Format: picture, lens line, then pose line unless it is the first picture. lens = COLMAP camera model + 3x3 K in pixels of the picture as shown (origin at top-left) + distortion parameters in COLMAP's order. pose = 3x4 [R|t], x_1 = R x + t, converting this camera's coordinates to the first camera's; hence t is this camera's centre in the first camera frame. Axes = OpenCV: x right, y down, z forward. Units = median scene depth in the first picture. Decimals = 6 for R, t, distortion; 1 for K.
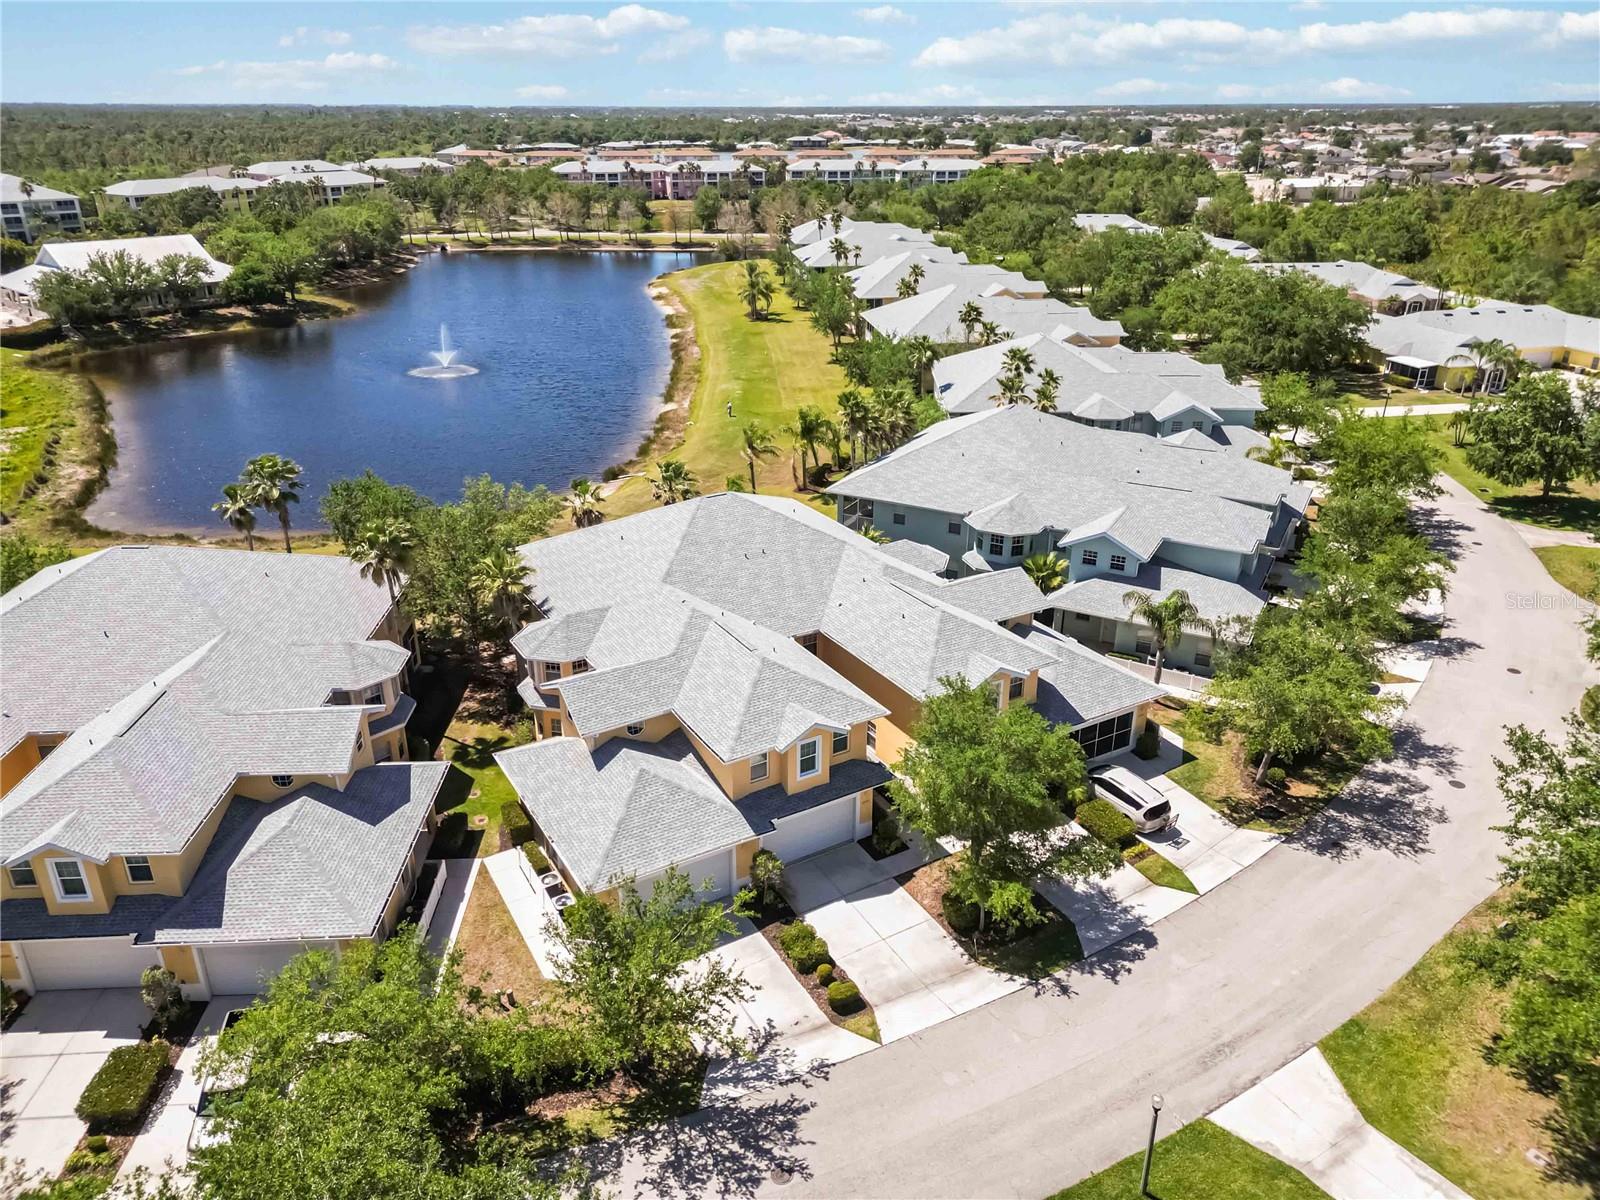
lens RADIAL K [[1121.1, 0, 795.8], [0, 1121.1, 593.5], [0, 0, 1]] dist [0.061792, -0.051625]
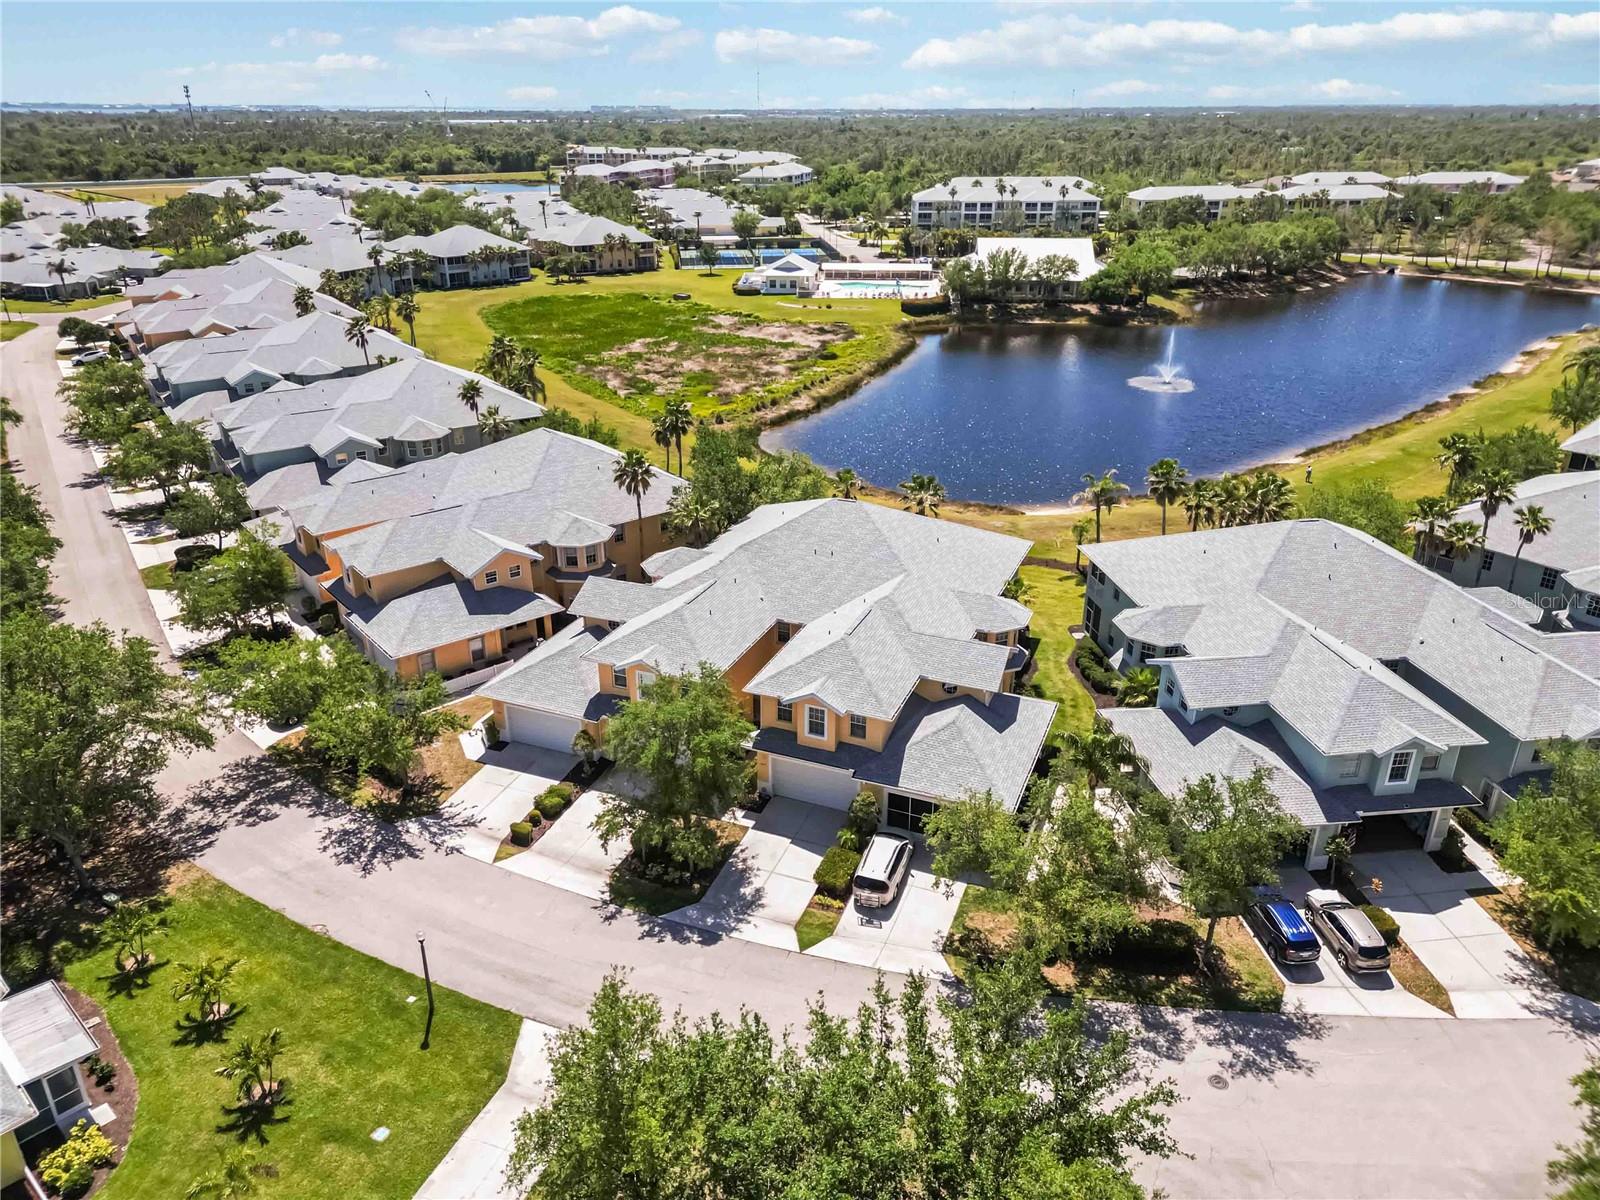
lens RADIAL K [[1120.3, 0, 795.5], [0, 1120.3, 596.3], [0, 0, 1]] dist [0.060088, -0.053165]
pose [[0.596810, 0.319557, -0.736004, 0.275005], [-0.317624, 0.936433, 0.149024, -0.052644], [0.736840, 0.144834, 0.660372, 0.071151]]
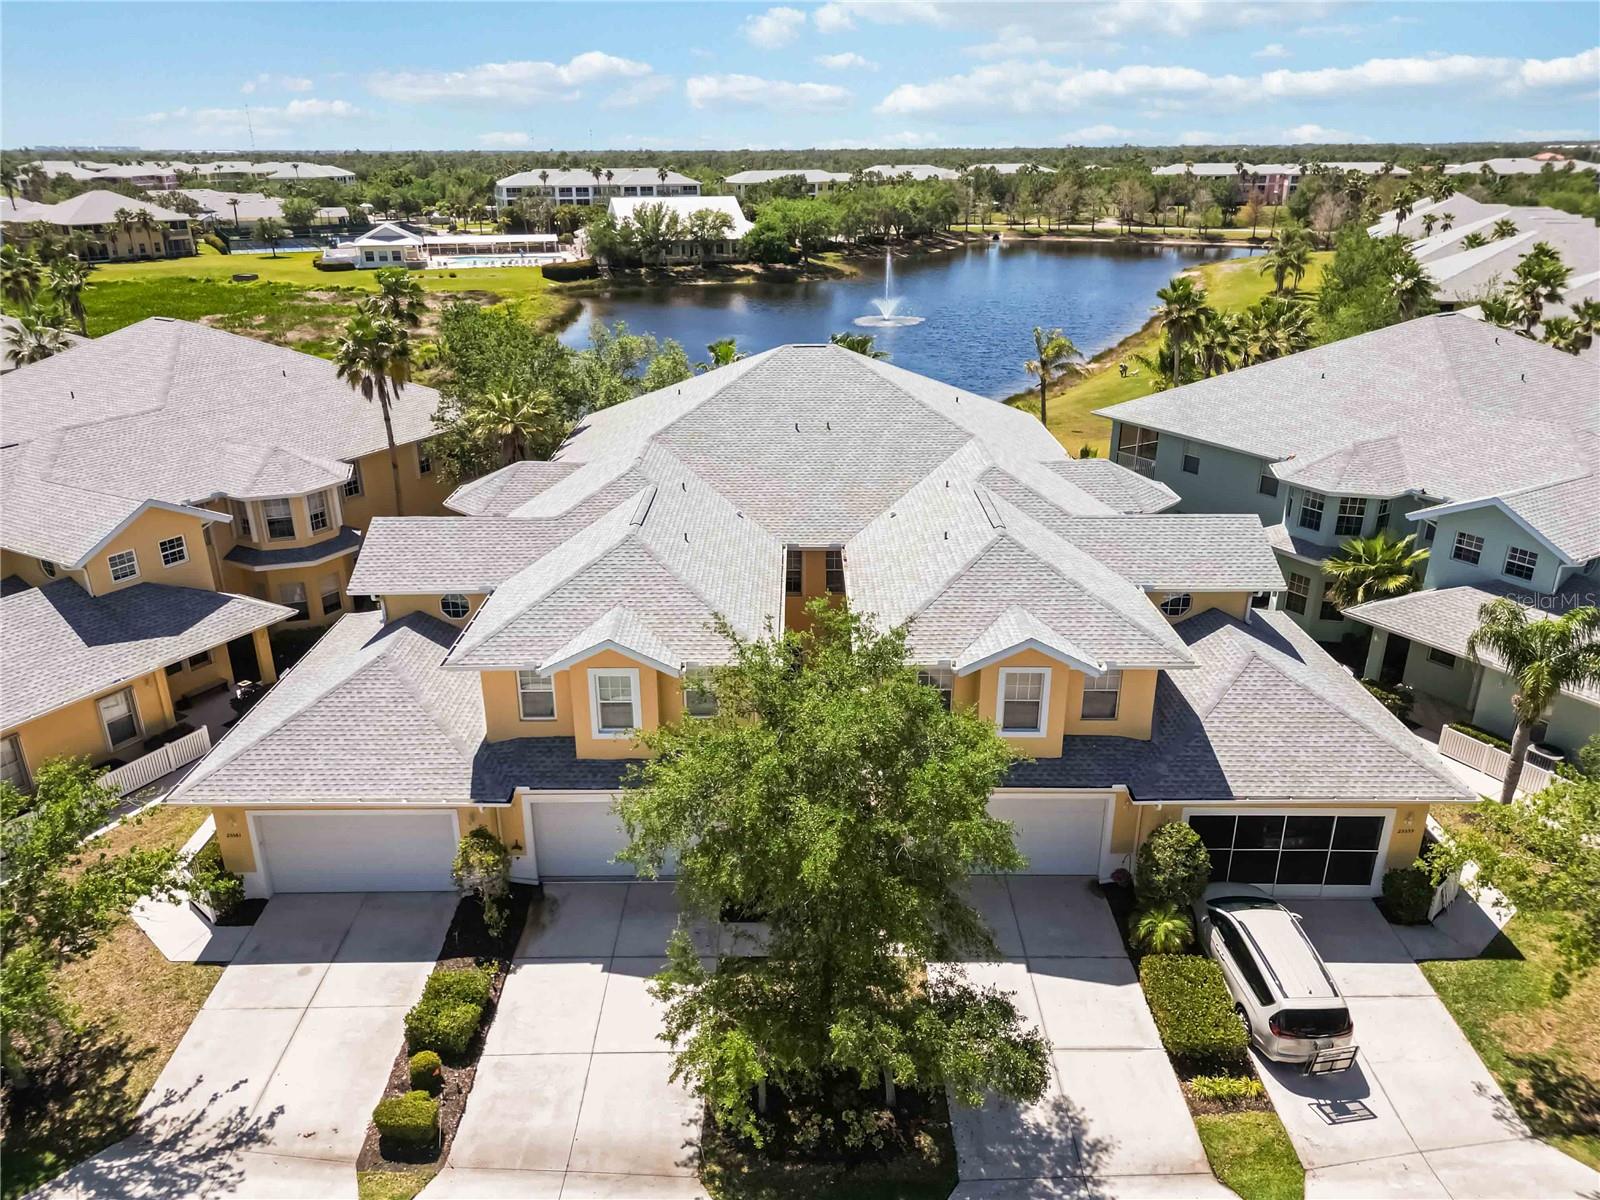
lens RADIAL K [[1120.3, 0, 795.5], [0, 1120.3, 596.3], [0, 0, 1]] dist [0.060088, -0.053165]
pose [[0.858133, 0.185183, -0.478868, 0.095934], [-0.199432, 0.979677, 0.021469, 0.016579], [0.473112, 0.077078, 0.877624, 0.143457]]
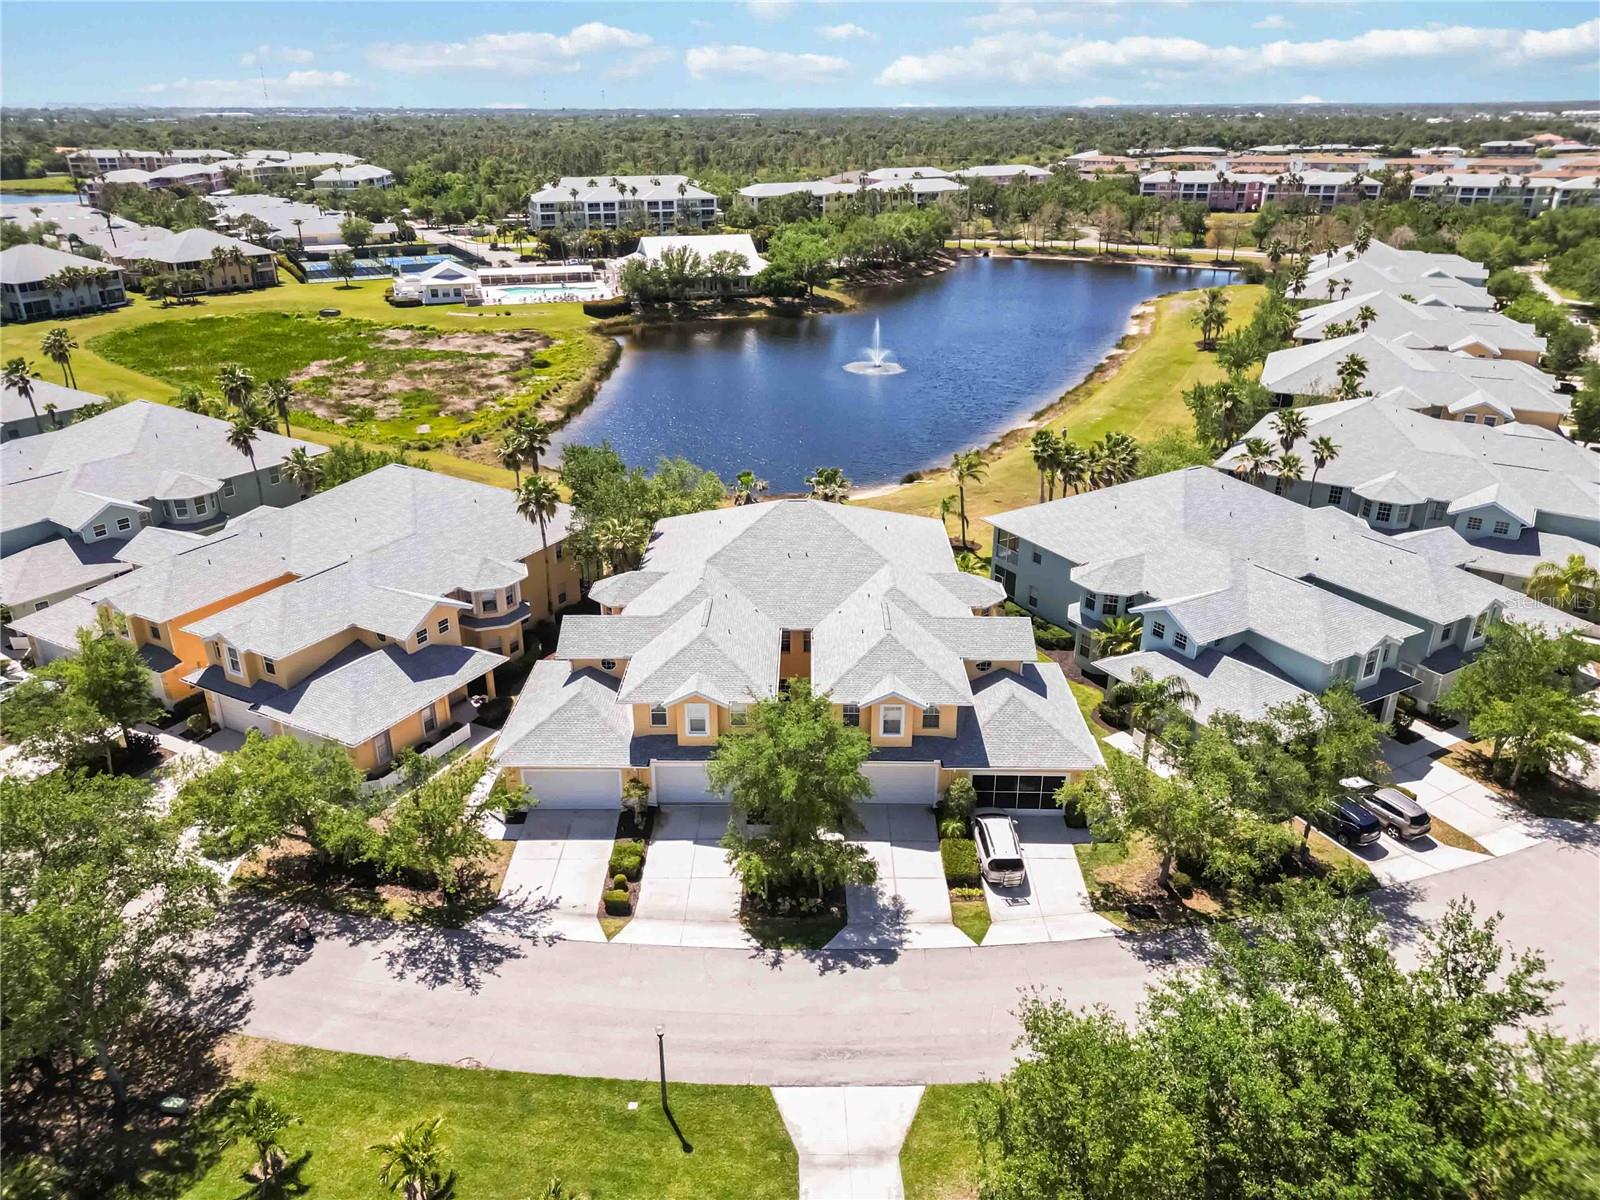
lens RADIAL K [[1120.3, 0, 795.5], [0, 1120.3, 596.3], [0, 0, 1]] dist [0.060088, -0.053165]
pose [[0.852542, 0.206991, -0.479924, 0.174900], [-0.205554, 0.977028, 0.056244, -0.019384], [0.480541, 0.050700, 0.875505, -0.002070]]
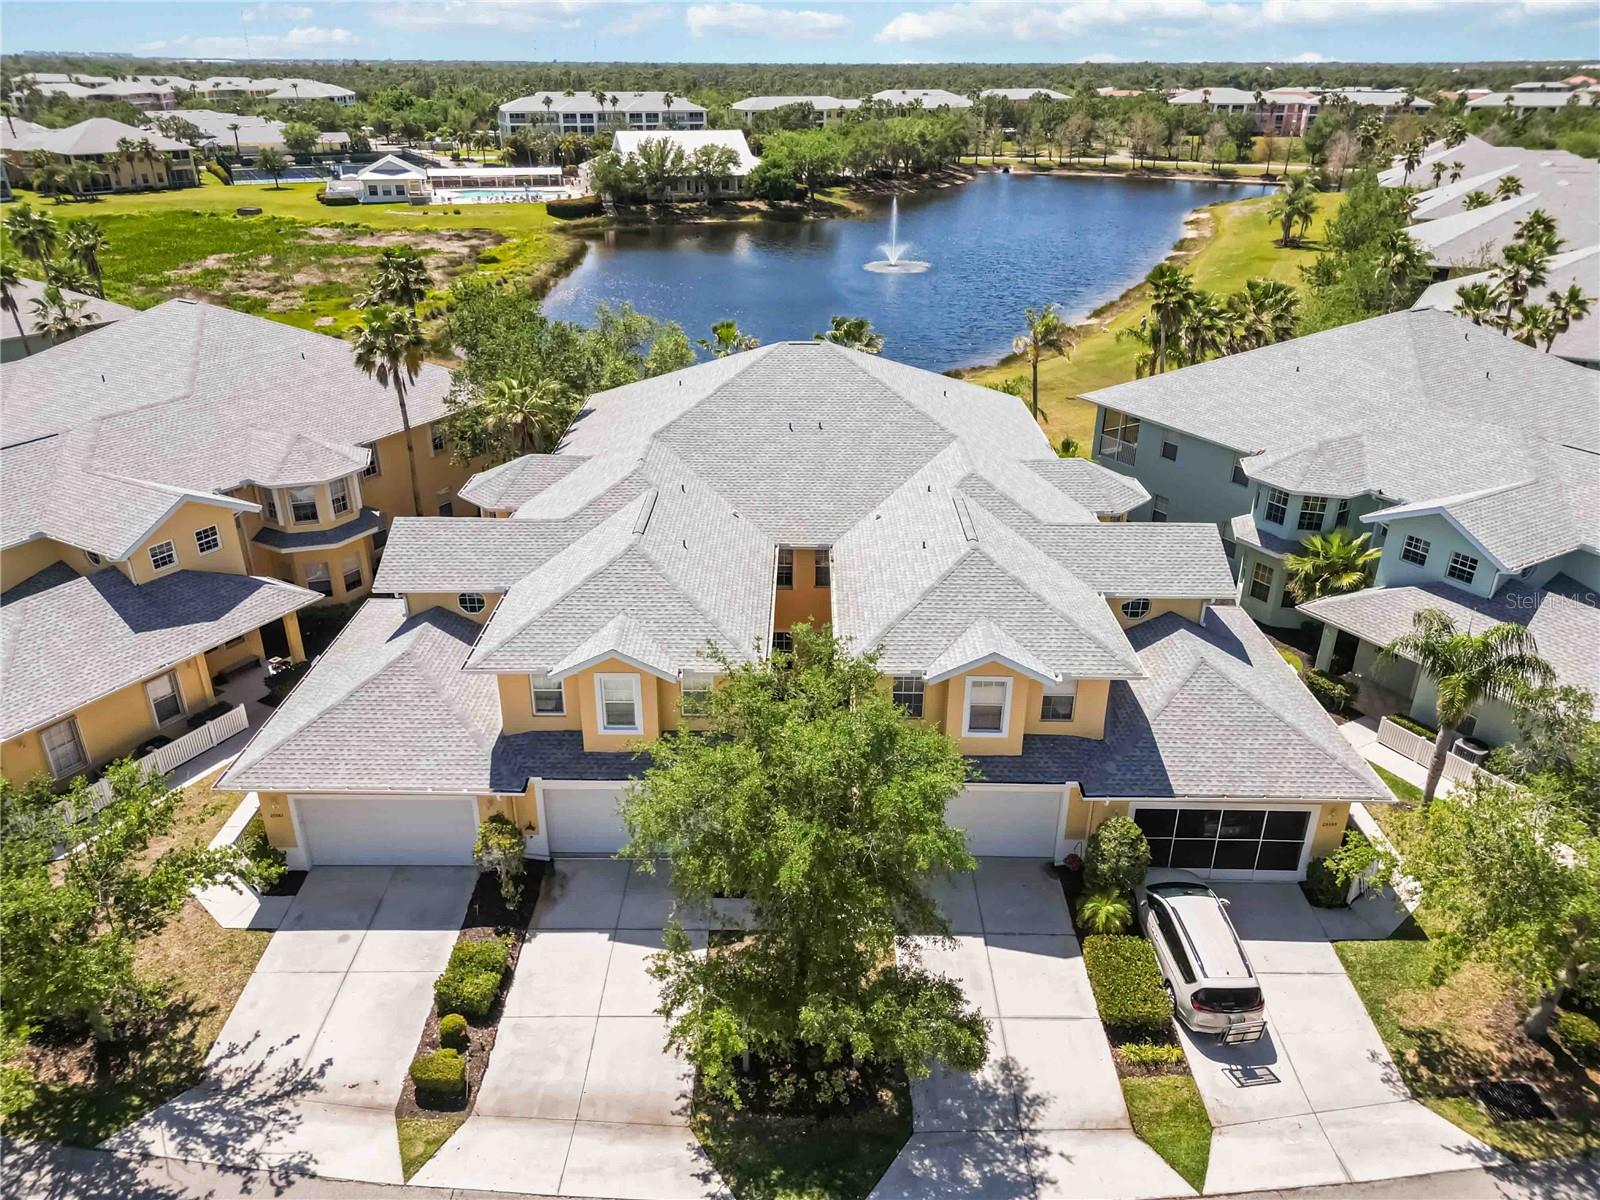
lens RADIAL K [[1120.3, 0, 795.5], [0, 1120.3, 596.3], [0, 0, 1]] dist [0.060088, -0.053165]
pose [[0.853850, 0.225042, -0.469358, 0.102959], [-0.209848, 0.974010, 0.085253, 0.003111], [0.476345, 0.025701, 0.878883, 0.130557]]
